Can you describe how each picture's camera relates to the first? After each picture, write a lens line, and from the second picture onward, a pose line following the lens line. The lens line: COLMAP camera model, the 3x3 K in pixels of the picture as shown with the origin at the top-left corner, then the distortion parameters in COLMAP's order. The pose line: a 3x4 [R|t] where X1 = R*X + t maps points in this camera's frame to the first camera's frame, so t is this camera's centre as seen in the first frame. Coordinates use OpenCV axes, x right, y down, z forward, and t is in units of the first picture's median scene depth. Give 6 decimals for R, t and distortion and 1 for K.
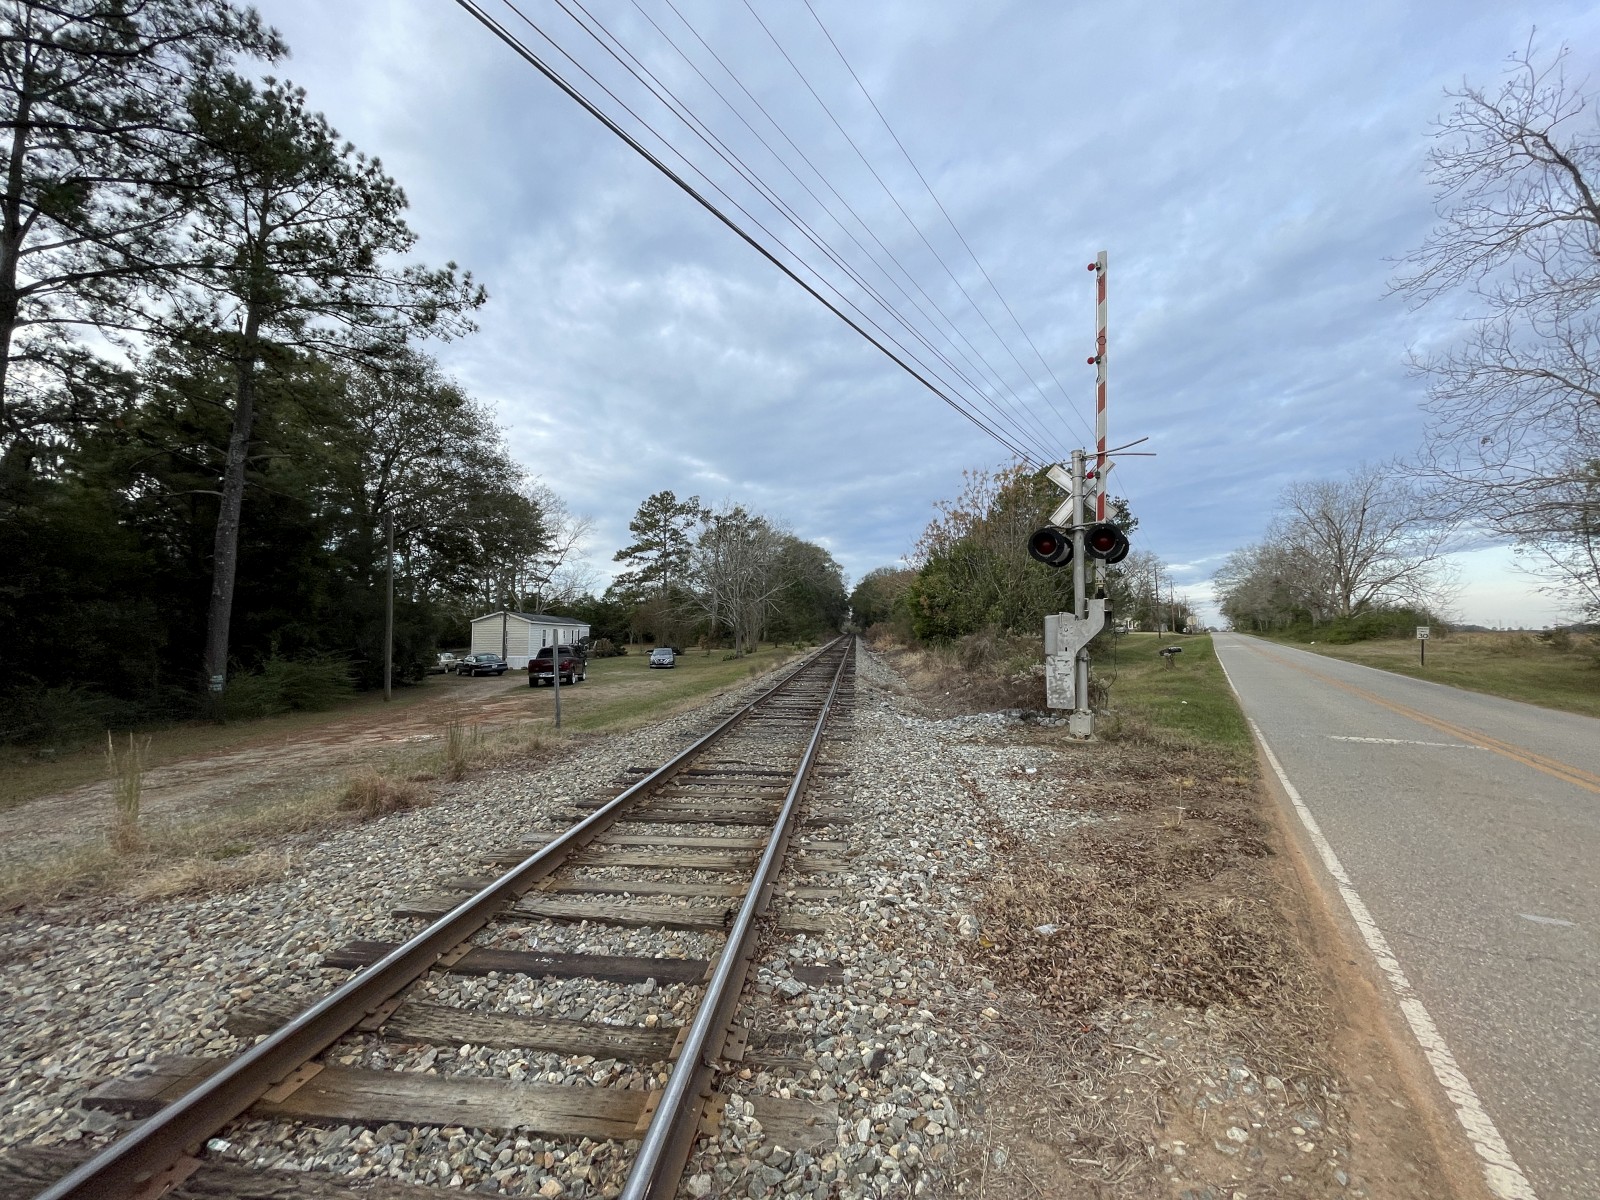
lens RADIAL K [[658.1, 0, 800.9], [0, 658.1, 608.8], [0, 0, 1]] dist [0.001953, -0.000362]
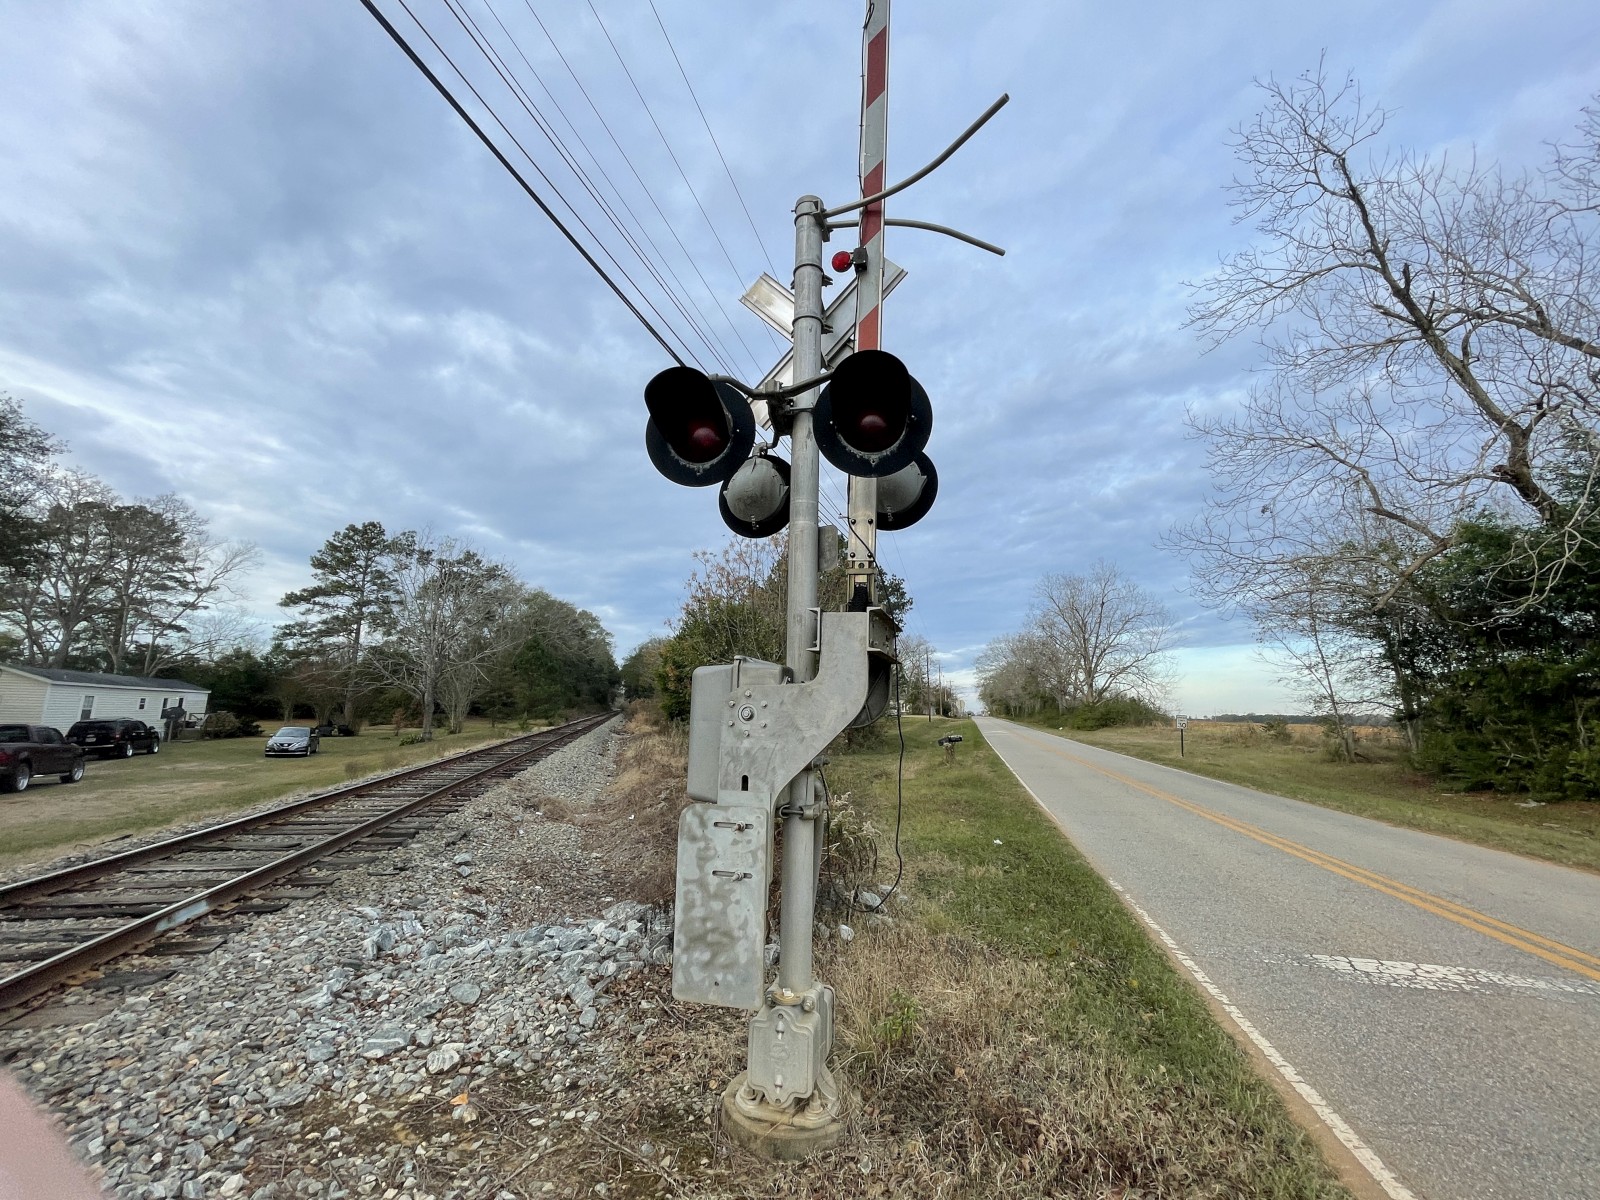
lens RADIAL K [[658.1, 0, 800.9], [0, 658.1, 608.8], [0, 0, 1]] dist [0.001953, -0.000362]
pose [[0.950624, 0.067537, 0.302906, 0.051605], [-0.031563, 0.992013, -0.122126, 0.003315], [-0.308734, 0.106535, 0.945163, 0.110387]]
